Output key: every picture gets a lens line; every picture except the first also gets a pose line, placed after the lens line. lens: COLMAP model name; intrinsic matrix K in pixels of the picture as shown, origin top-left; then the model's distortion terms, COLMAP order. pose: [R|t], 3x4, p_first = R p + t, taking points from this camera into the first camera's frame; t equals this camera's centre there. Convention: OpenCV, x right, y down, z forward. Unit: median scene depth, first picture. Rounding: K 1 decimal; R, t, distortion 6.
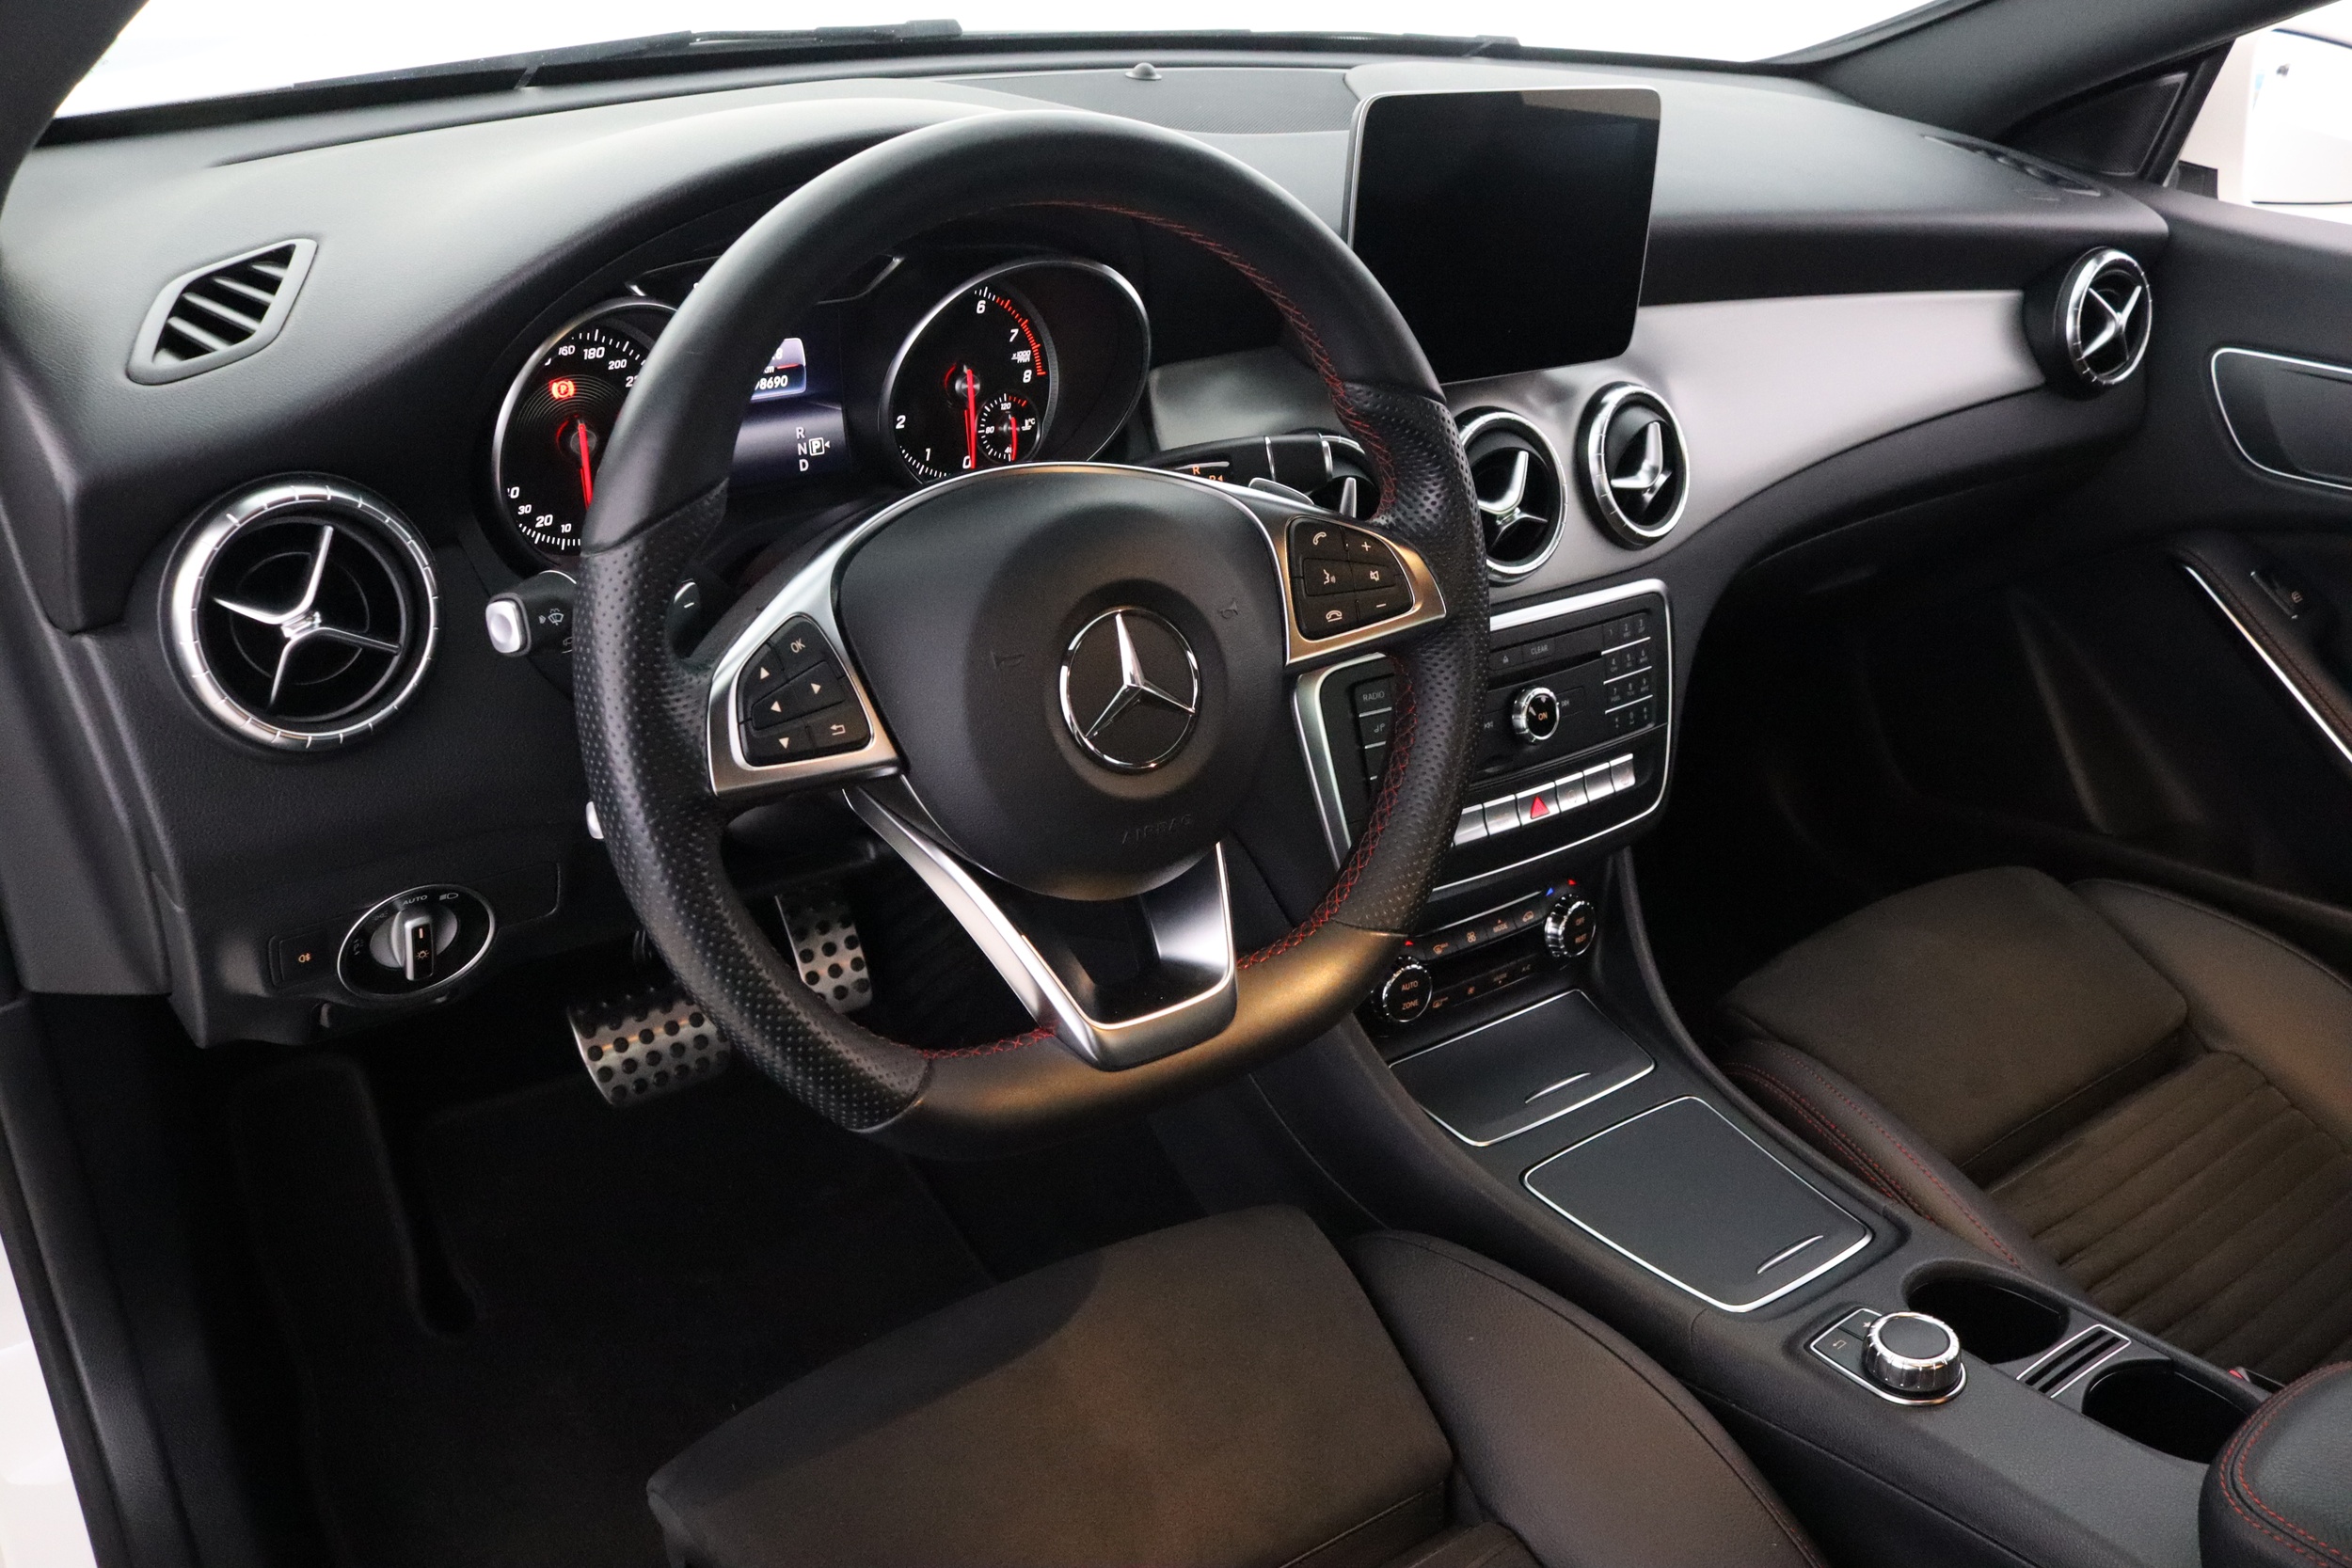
lens RADIAL K [[1955.7, 0, 1161.6], [0, 1955.7, 793.5], [0, 0, 1]] dist [-0.152052, 0.112087]
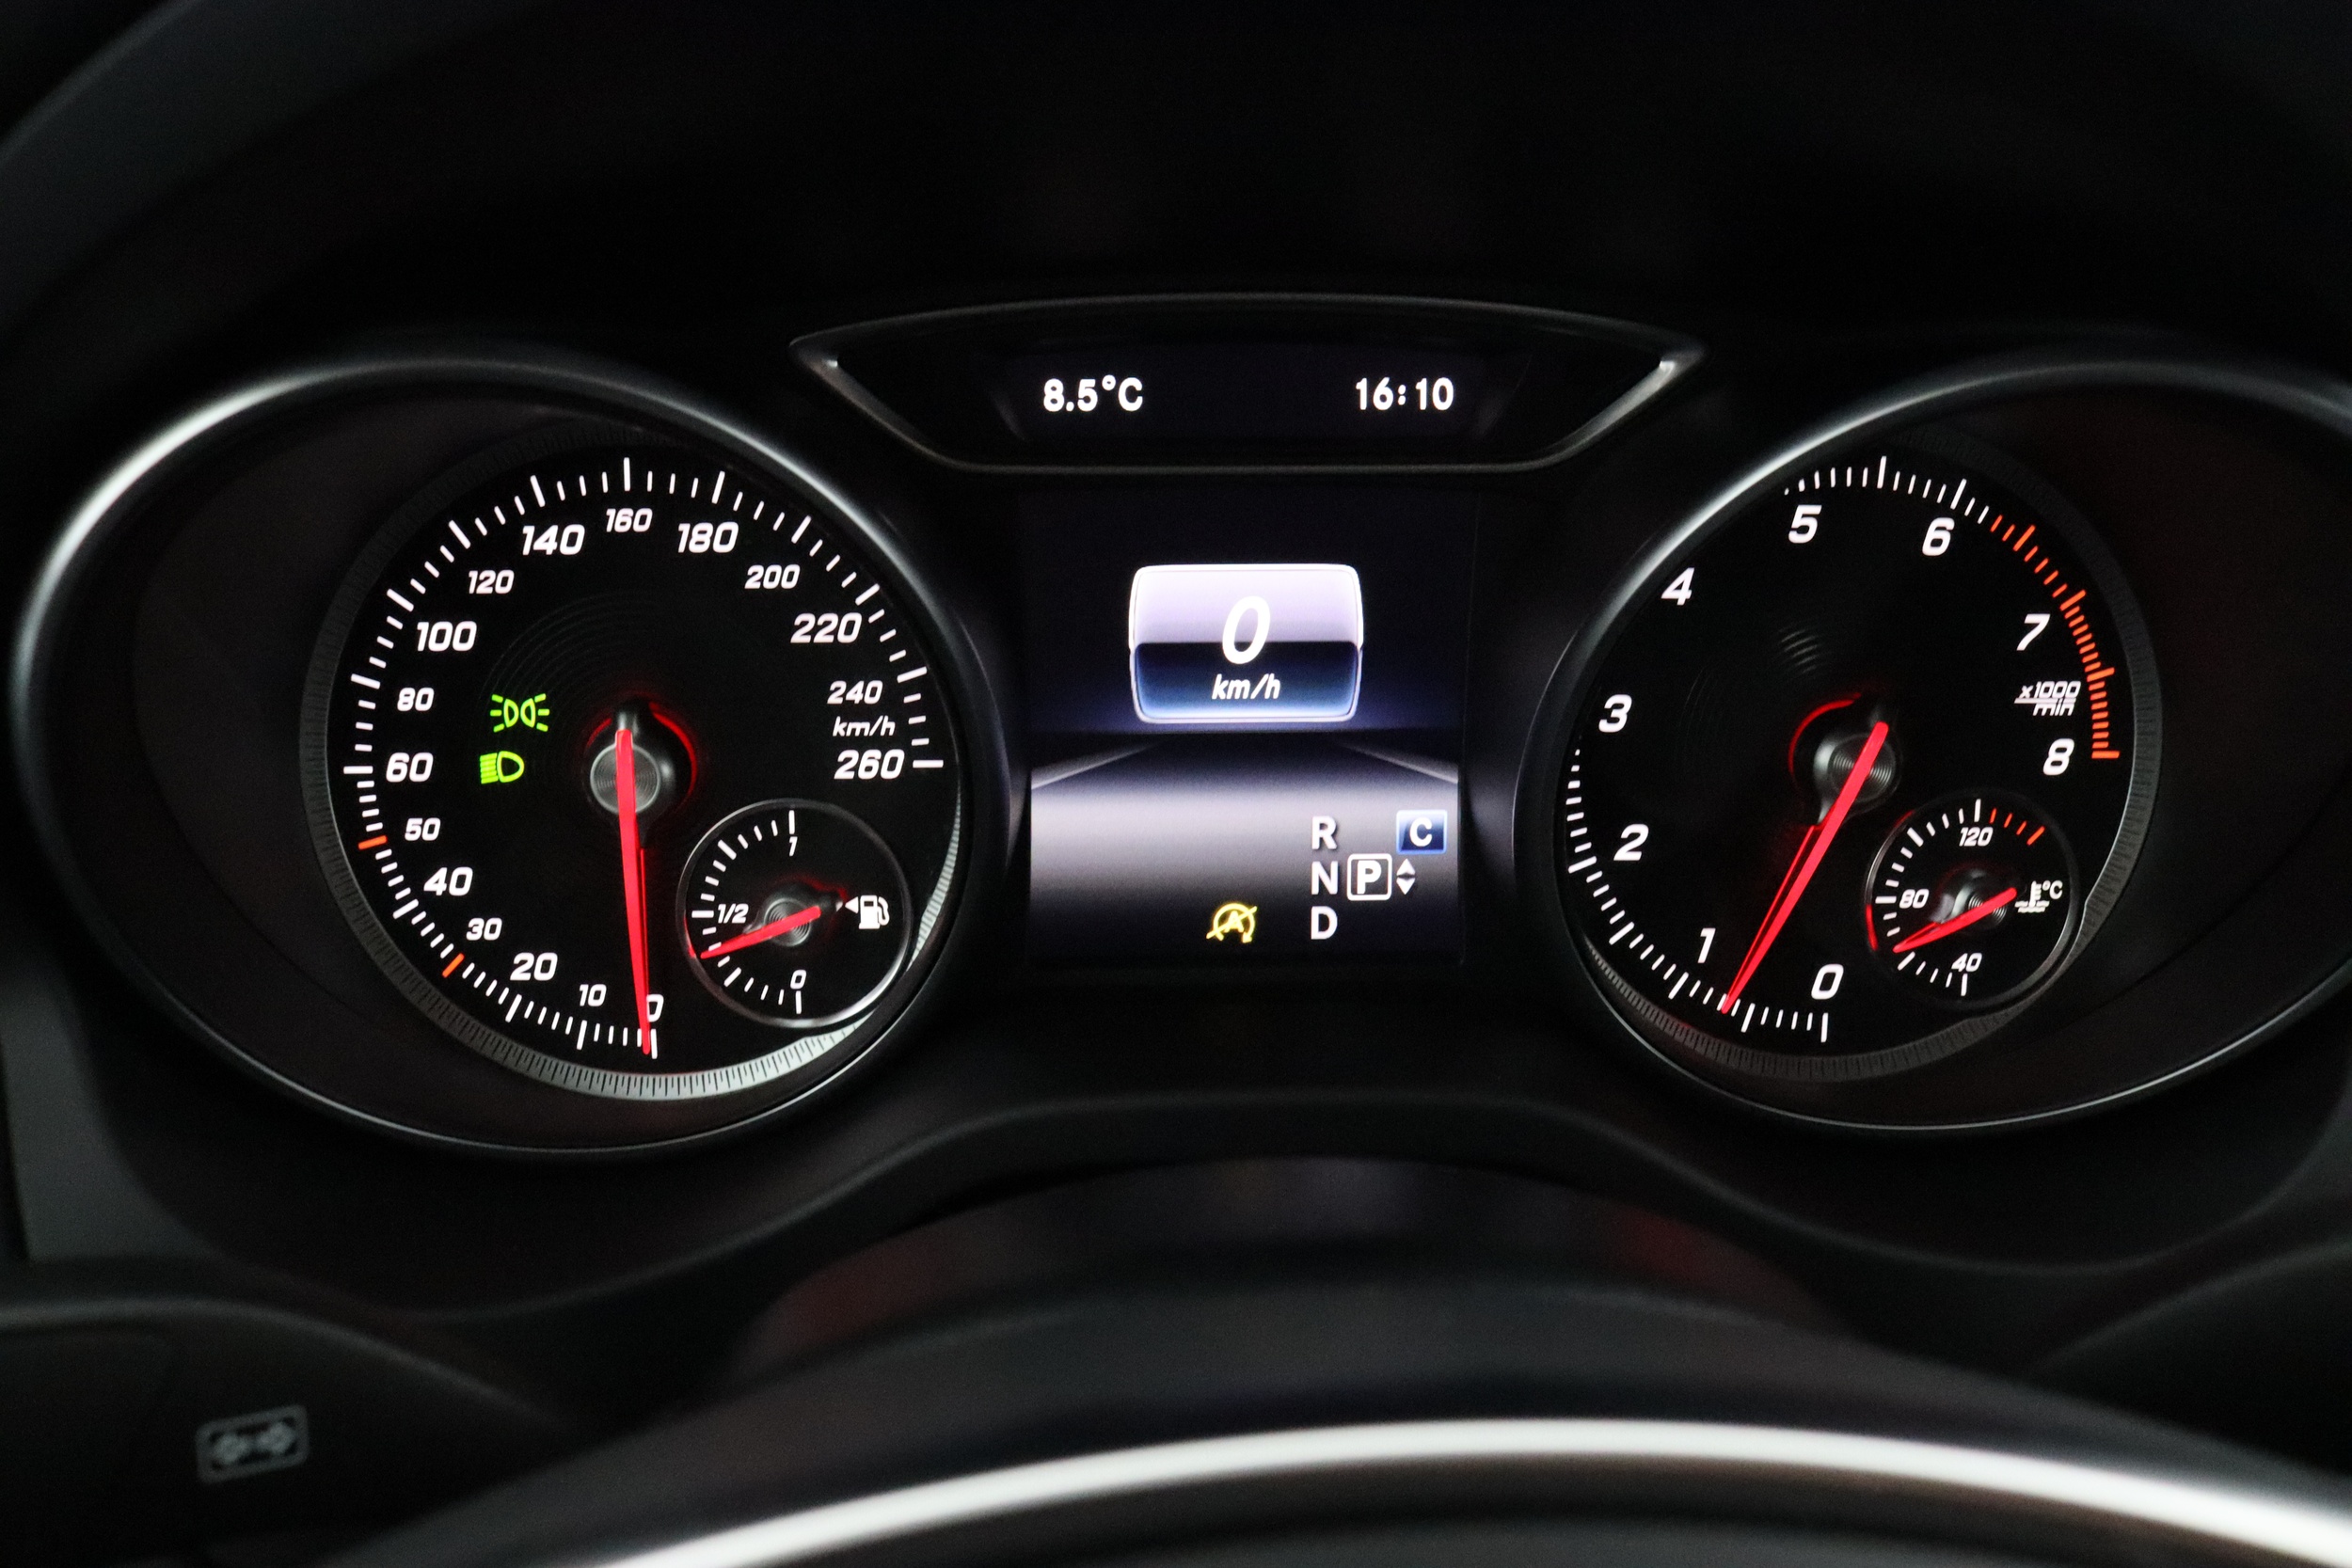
lens RADIAL K [[1955.7, 0, 1099.9], [0, 1955.7, 765.9], [0, 0, 1]] dist [-0.152052, 0.112087]
pose [[0.824731, 0.139362, -0.548085, -0.023797], [-0.218698, 0.972354, -0.081845, -0.136204], [0.521527, 0.187365, 0.832409, 0.580614]]
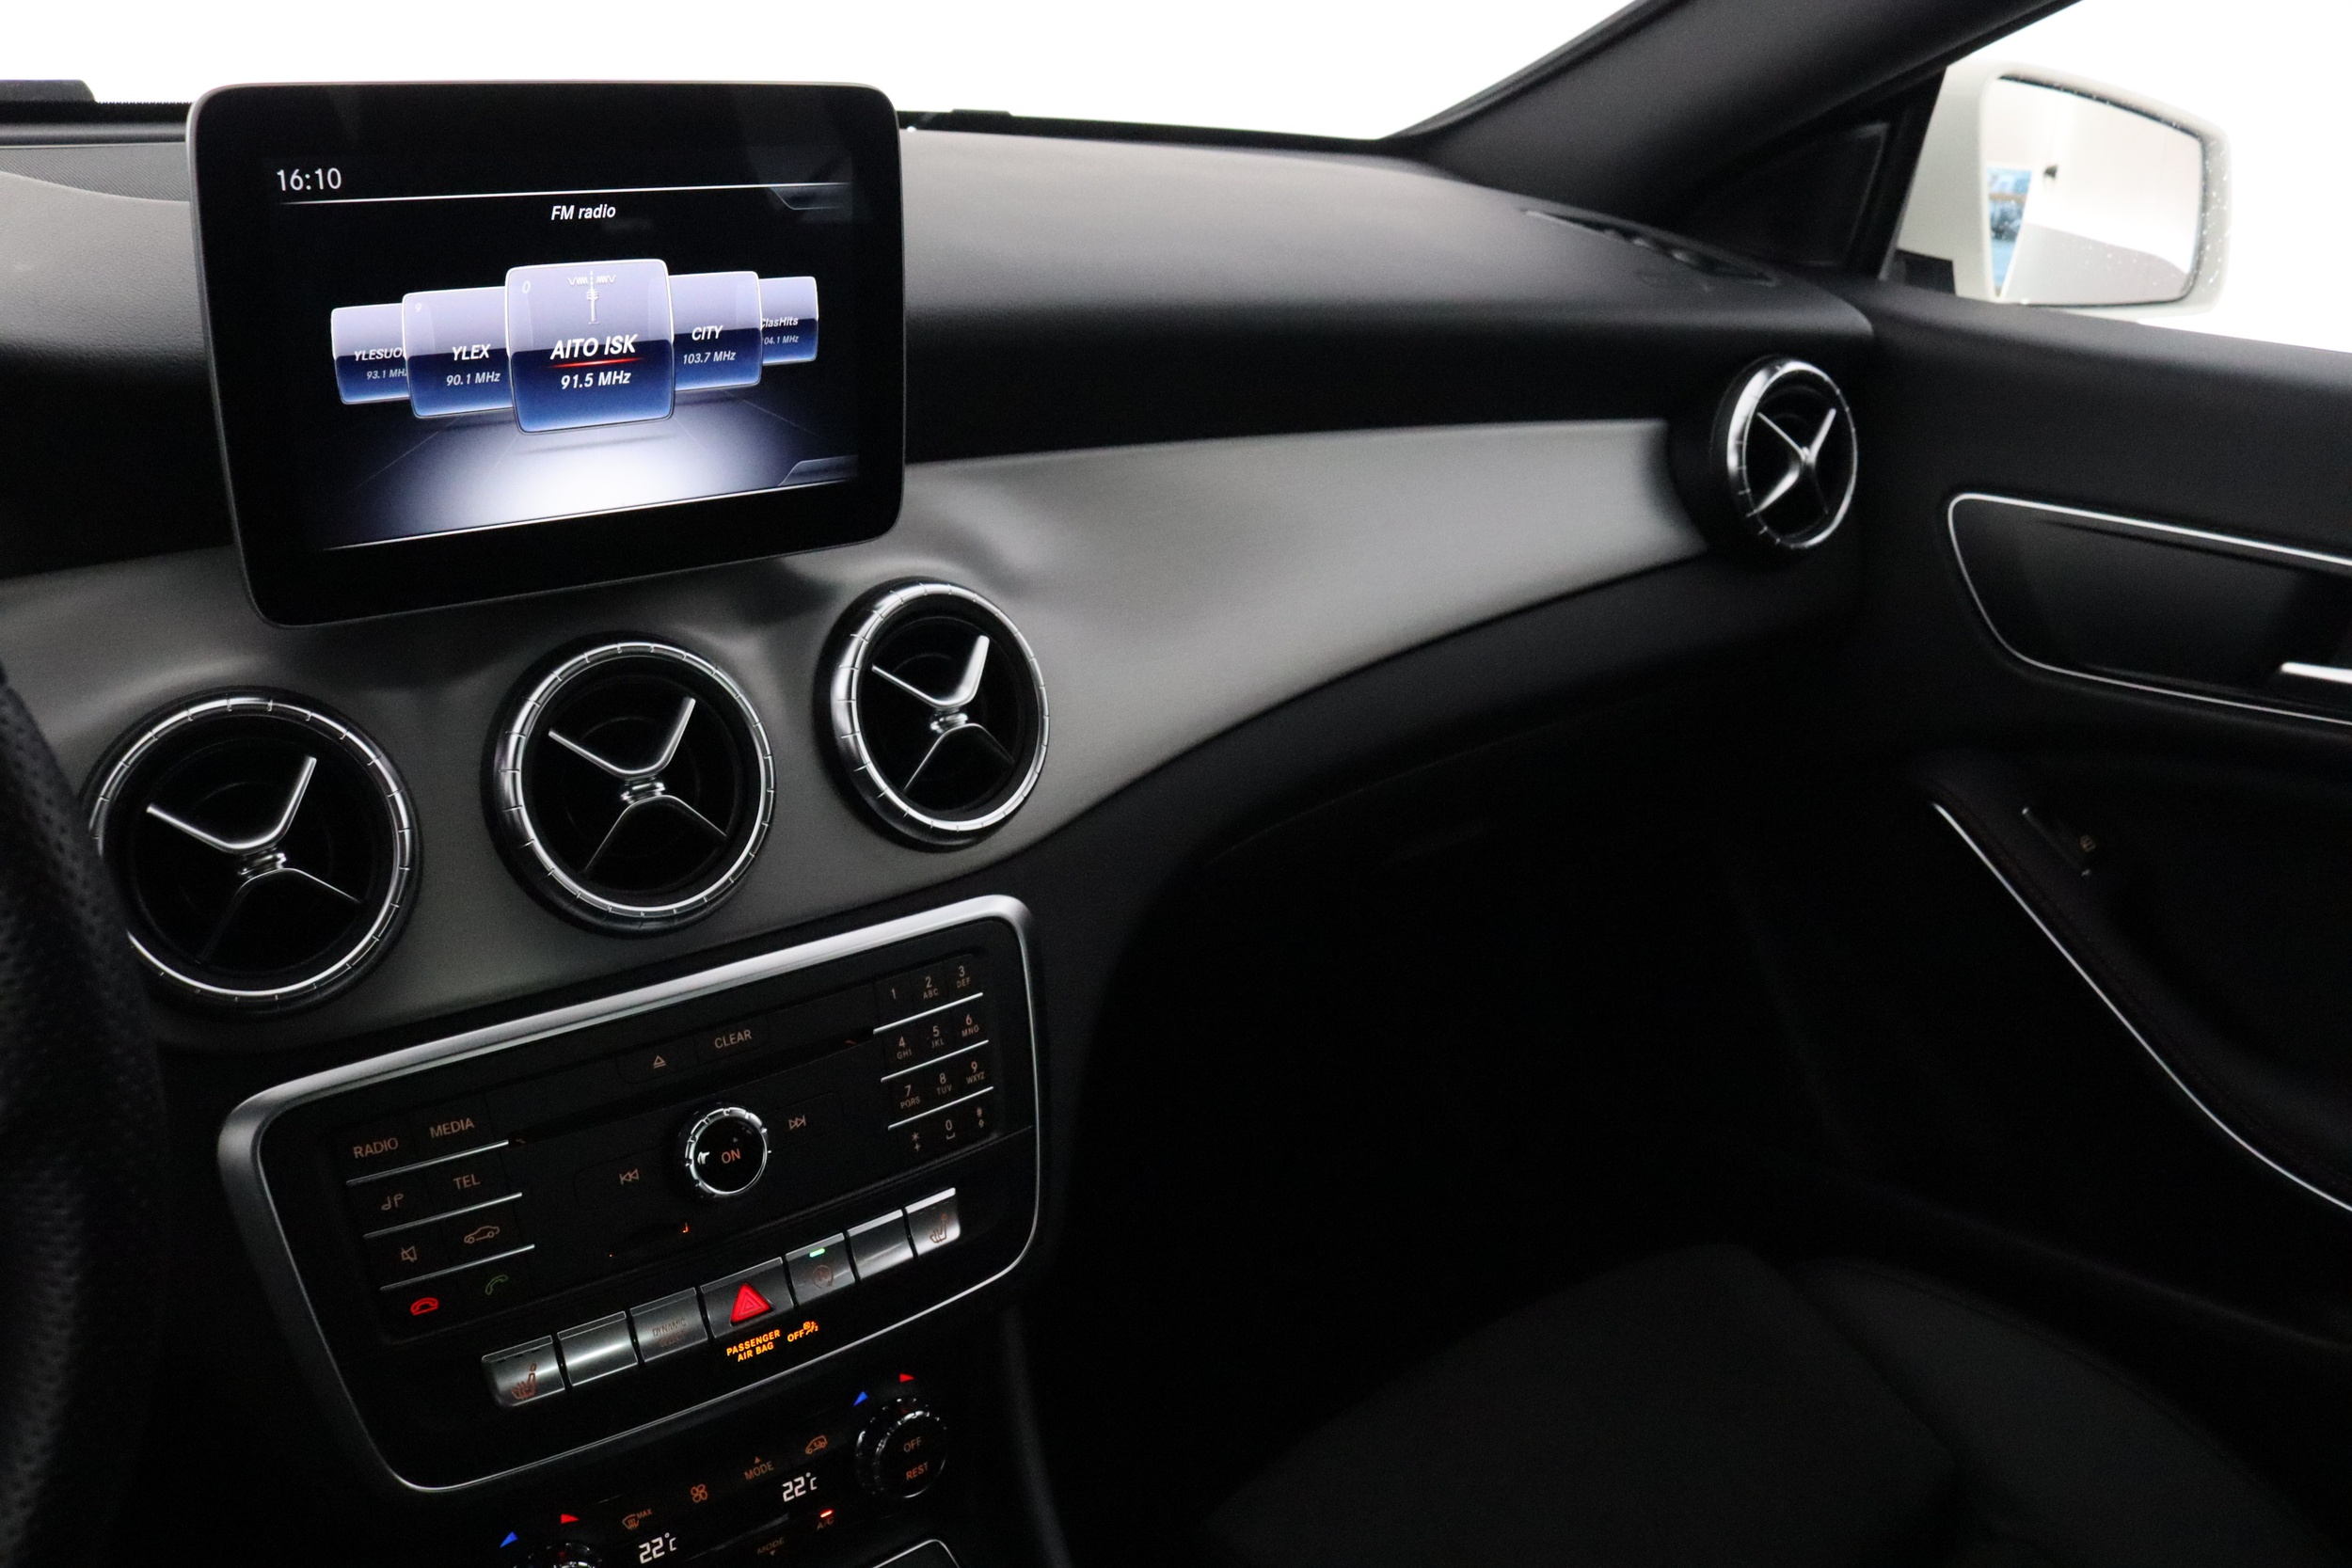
lens RADIAL K [[1955.7, 0, 1142.7], [0, 1955.7, 783.7], [0, 0, 1]] dist [-0.152052, 0.112087]
pose [[0.998844, -0.026378, 0.040185, 0.291357], [0.030135, 0.994930, -0.095946, -0.089319], [-0.037451, 0.097046, 0.994575, 0.399508]]
